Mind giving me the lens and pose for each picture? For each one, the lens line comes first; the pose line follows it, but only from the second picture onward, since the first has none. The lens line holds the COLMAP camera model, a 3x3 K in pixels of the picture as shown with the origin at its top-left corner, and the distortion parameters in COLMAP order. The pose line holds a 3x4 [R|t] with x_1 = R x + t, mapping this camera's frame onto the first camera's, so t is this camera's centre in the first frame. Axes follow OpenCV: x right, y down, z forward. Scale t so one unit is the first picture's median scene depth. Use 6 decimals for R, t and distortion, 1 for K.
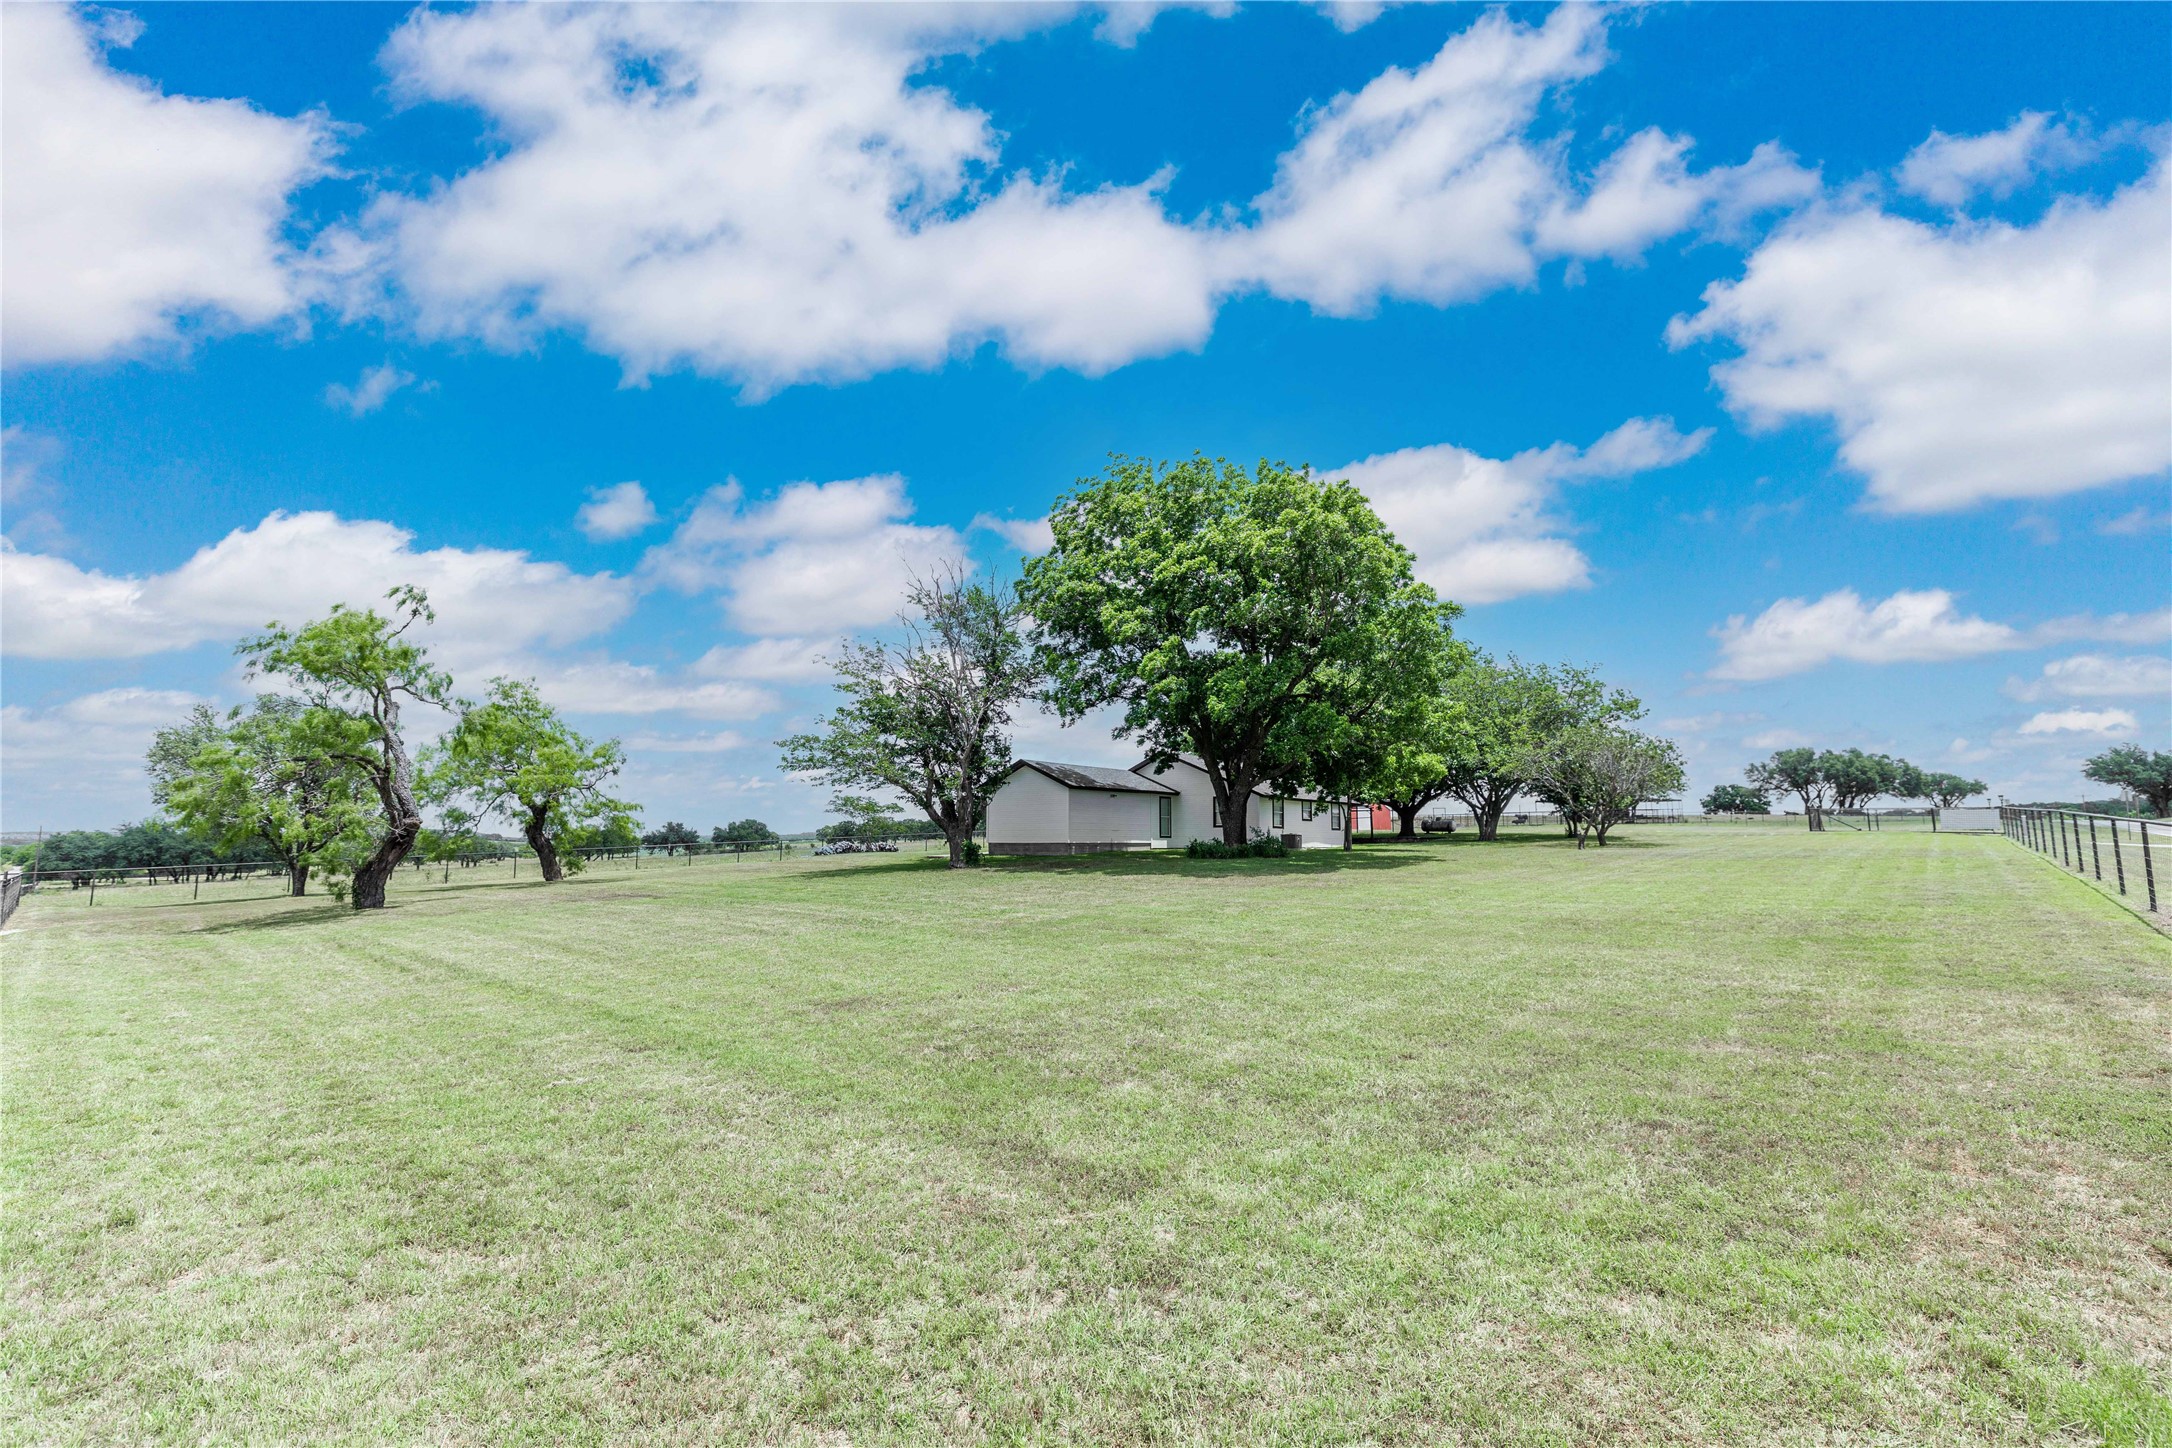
lens RADIAL K [[1047.5, 0, 1086.0], [0, 1047.5, 724.0], [0, 0, 1]] dist [0.025422, -0.000384]
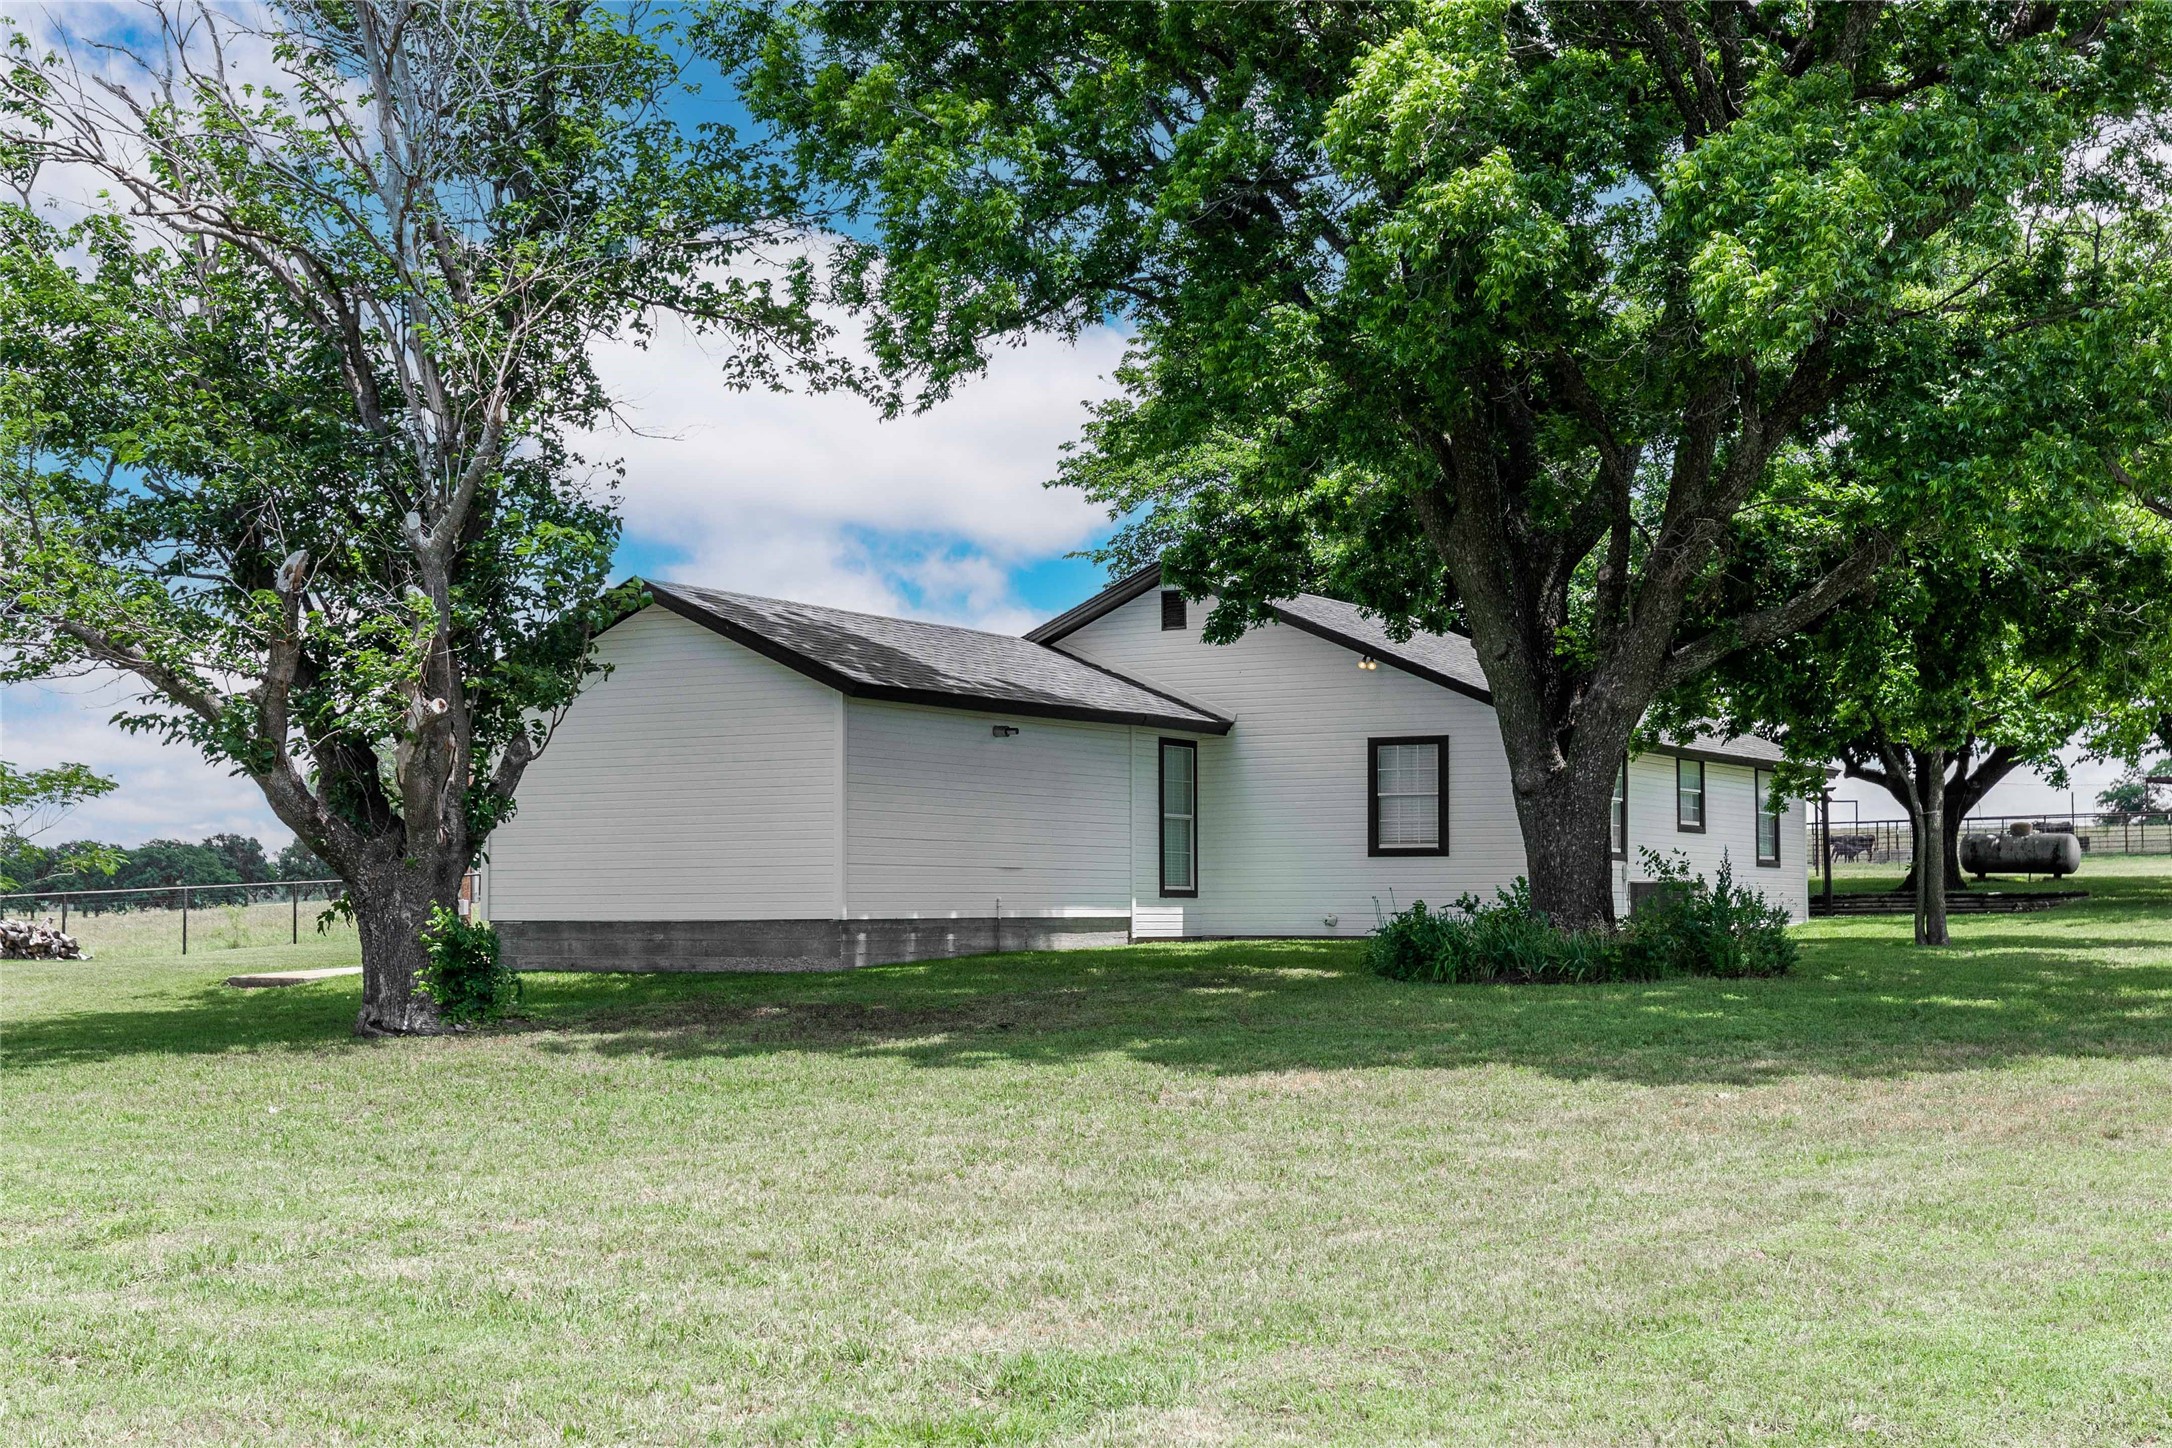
lens RADIAL K [[2988.6, 0, 1086.0], [0, 2988.6, 724.0], [0, 0, 1]] dist [0.029574, 0.015677]
pose [[0.984287, 0.008040, 0.176392, -0.085487], [-0.017054, 0.998621, 0.049643, 0.033323], [-0.175749, -0.051871, 0.983067, 0.316660]]
